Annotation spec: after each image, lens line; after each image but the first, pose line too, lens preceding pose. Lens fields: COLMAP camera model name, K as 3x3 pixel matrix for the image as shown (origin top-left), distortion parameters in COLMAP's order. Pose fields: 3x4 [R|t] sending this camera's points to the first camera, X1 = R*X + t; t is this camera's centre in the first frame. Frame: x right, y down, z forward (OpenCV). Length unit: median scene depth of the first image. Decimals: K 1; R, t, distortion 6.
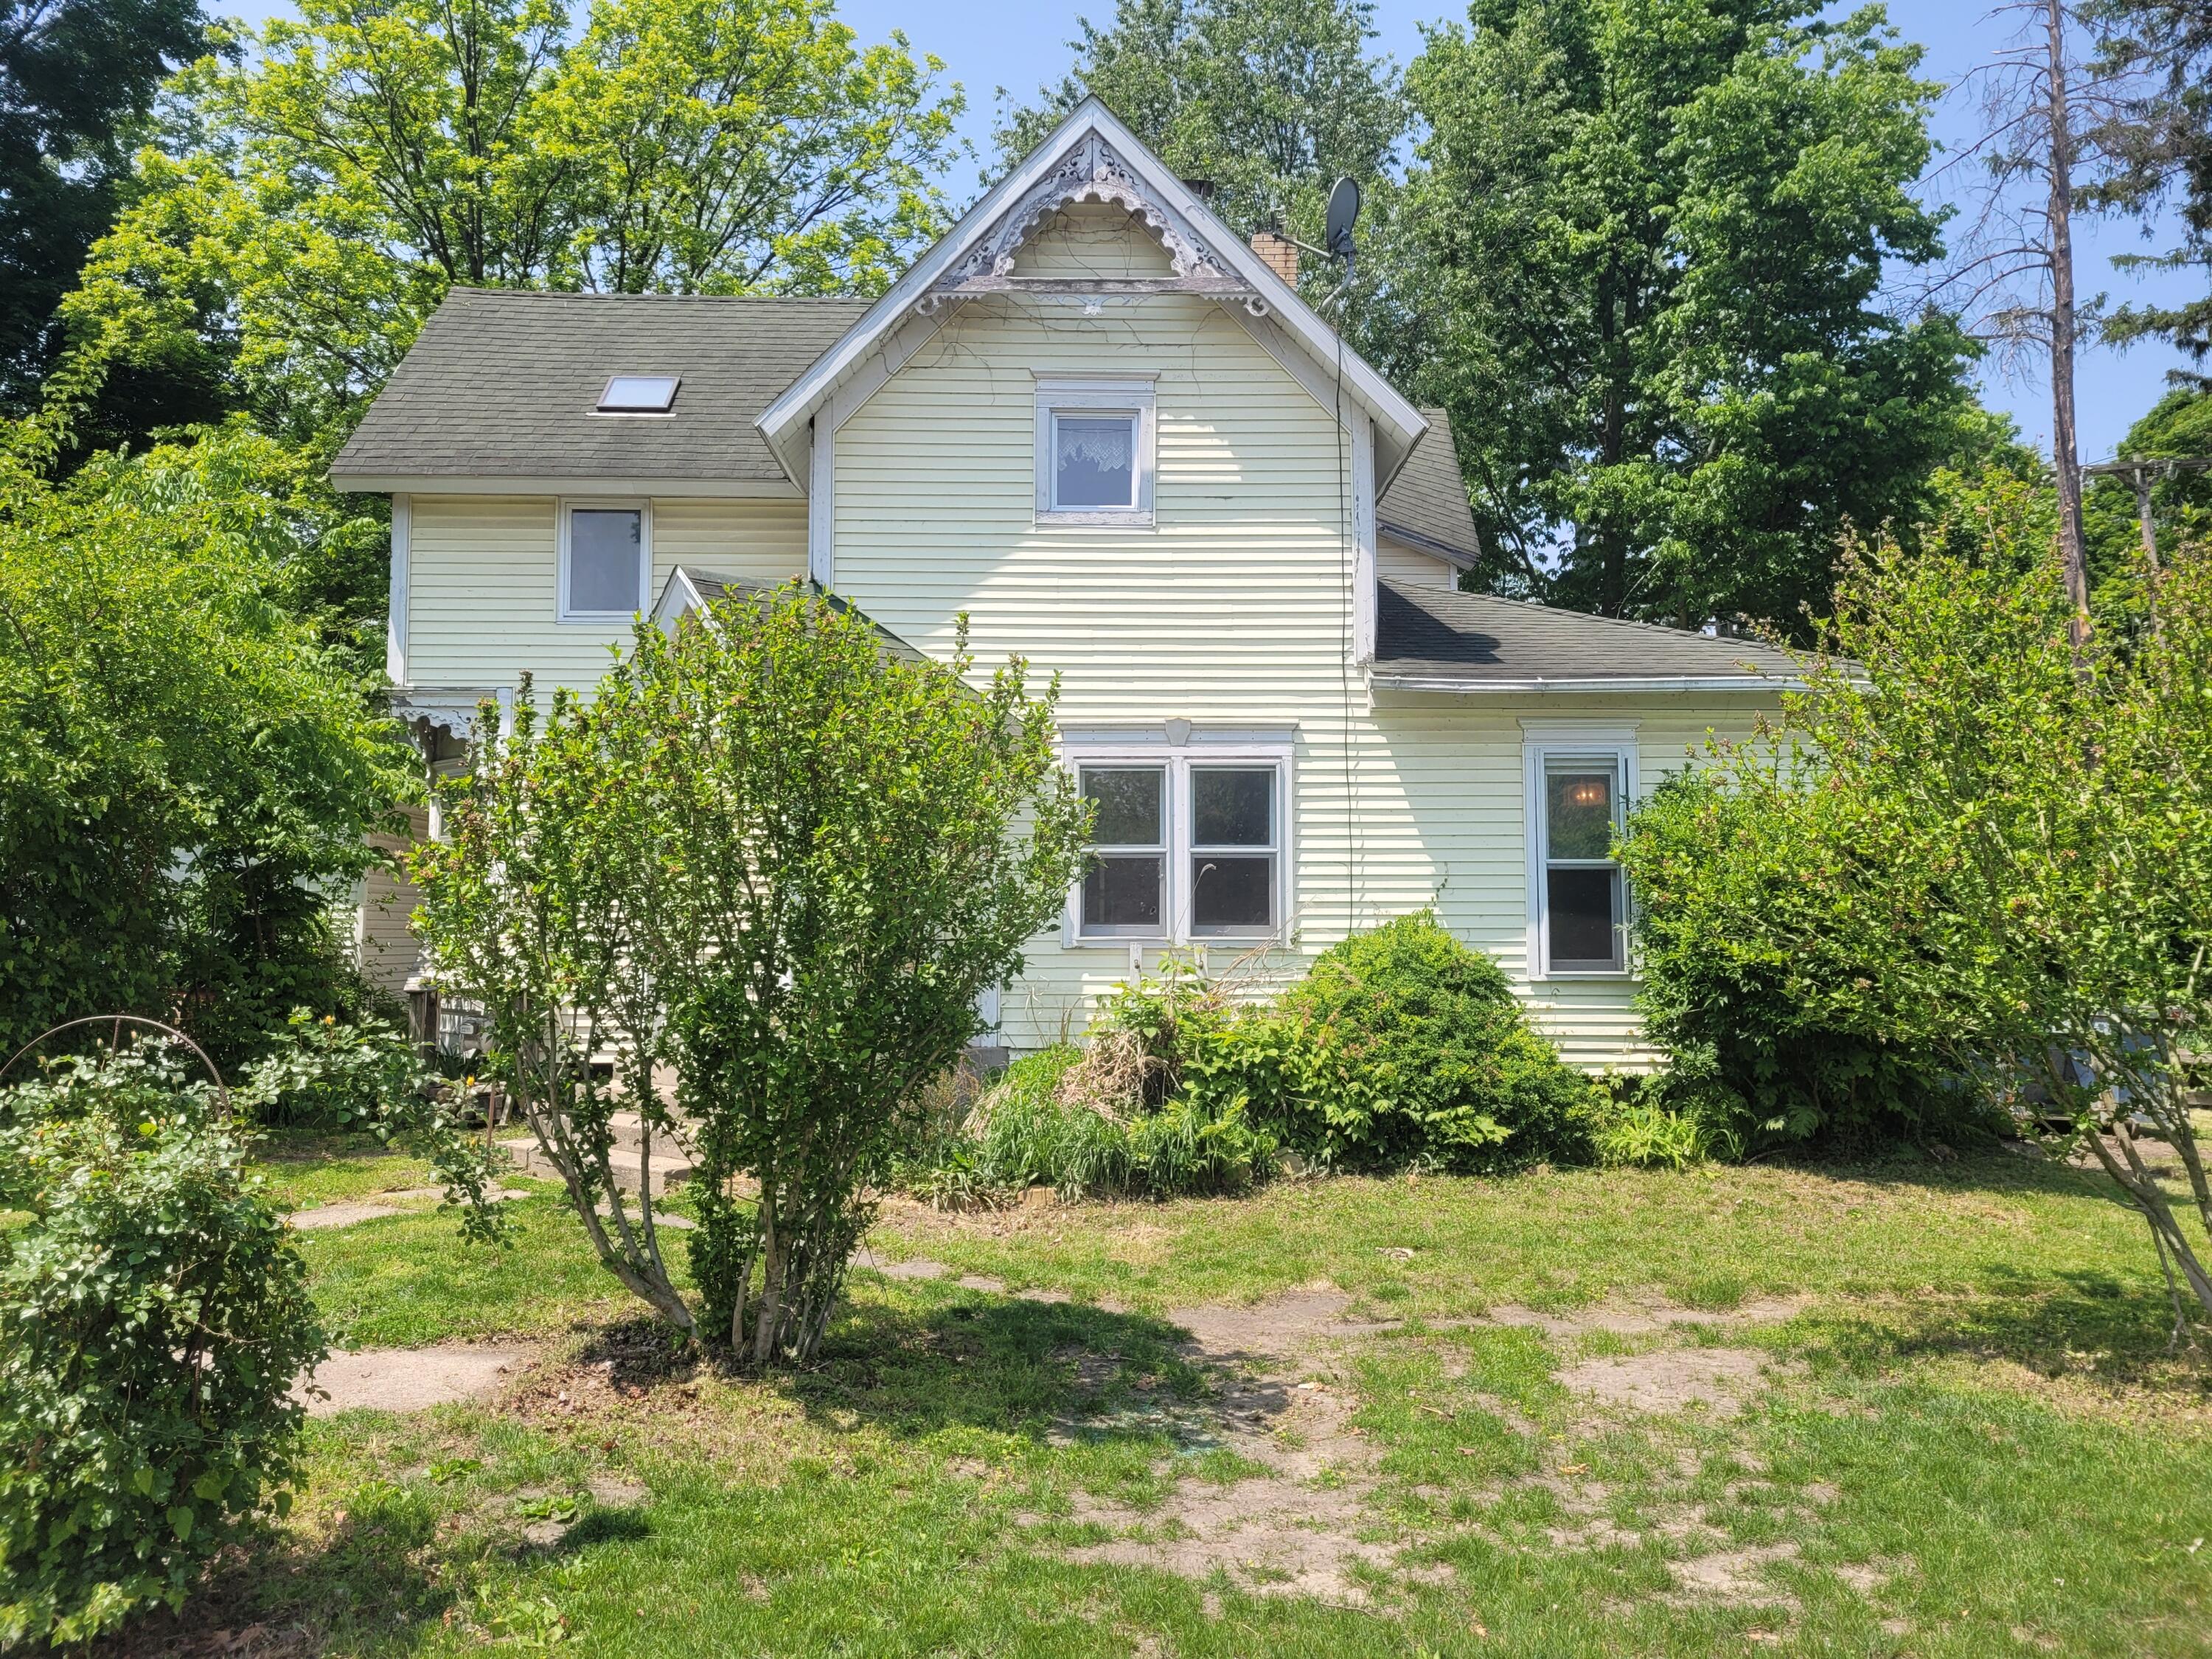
lens RADIAL K [[1689.5, 0, 1099.6], [0, 1689.5, 801.1], [0, 0, 1]] dist [0.054800, -0.049604]
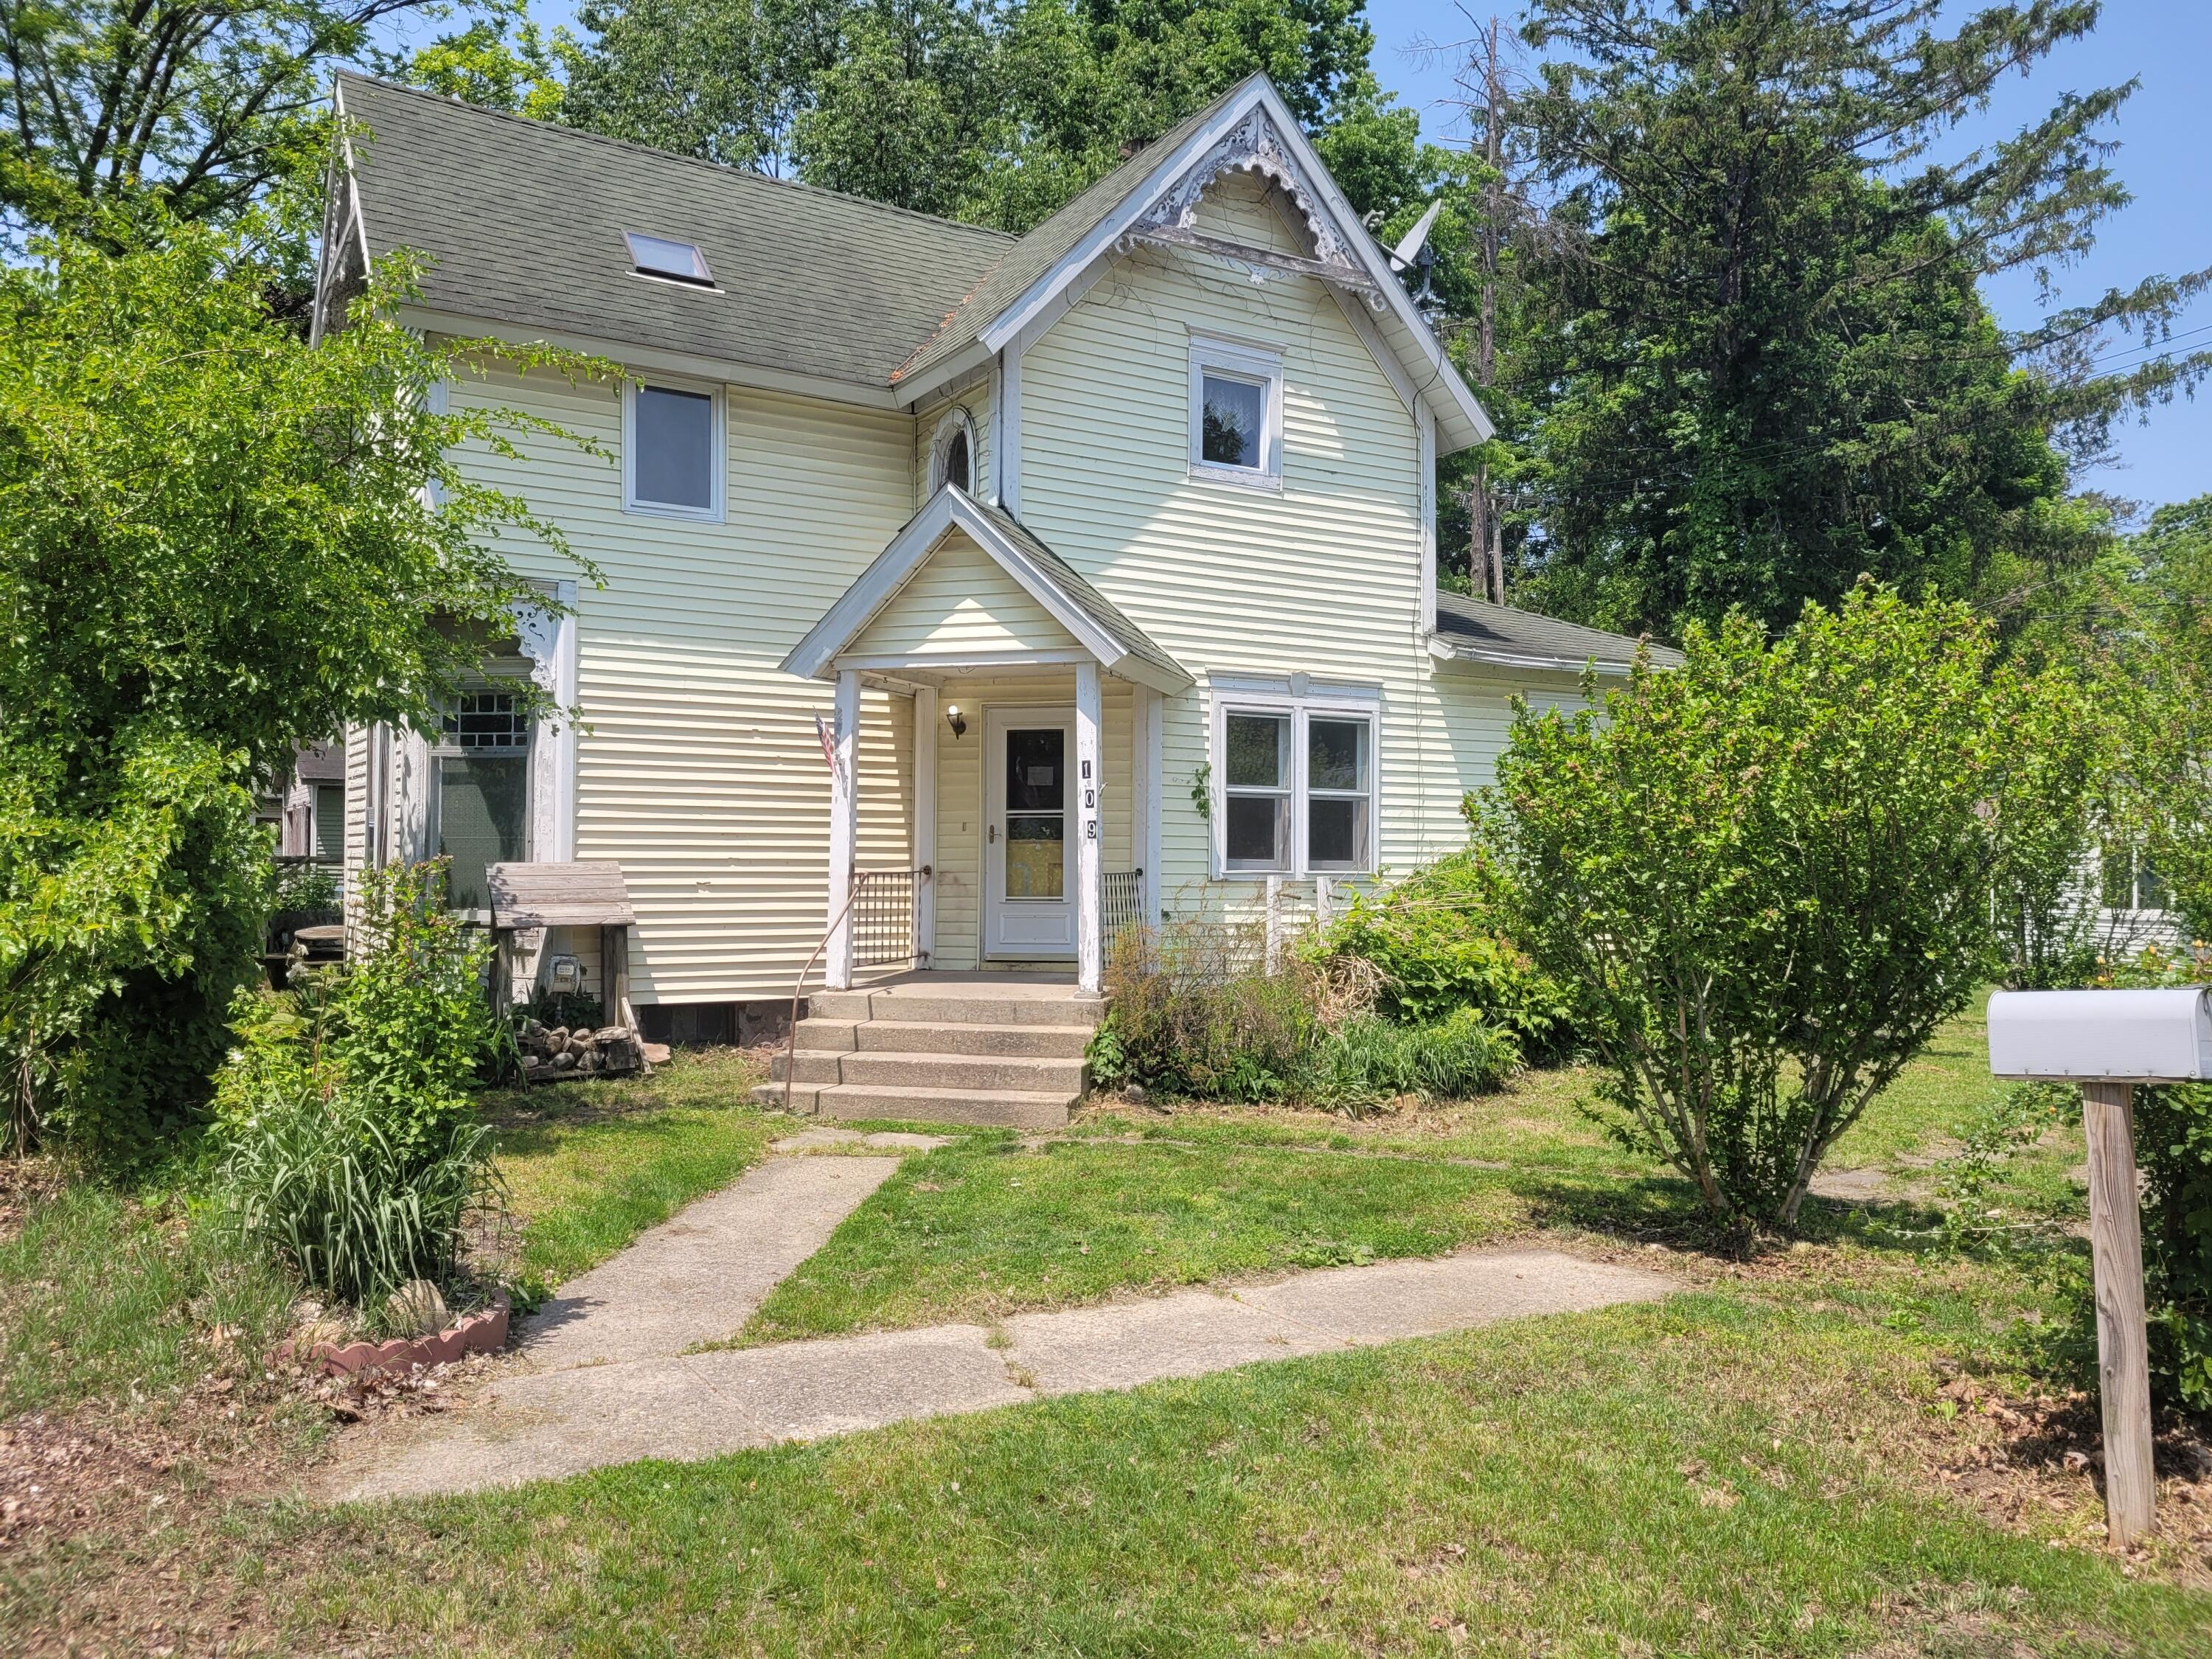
lens RADIAL K [[1650.8, 0, 1106.0], [0, 1650.8, 829.5], [0, 0, 1]] dist [0.062777, -0.058083]
pose [[0.866158, 0.016748, 0.499489, -0.593331], [-0.048131, 0.997588, 0.050014, 0.005484], [-0.497447, -0.067361, 0.864875, 0.127558]]
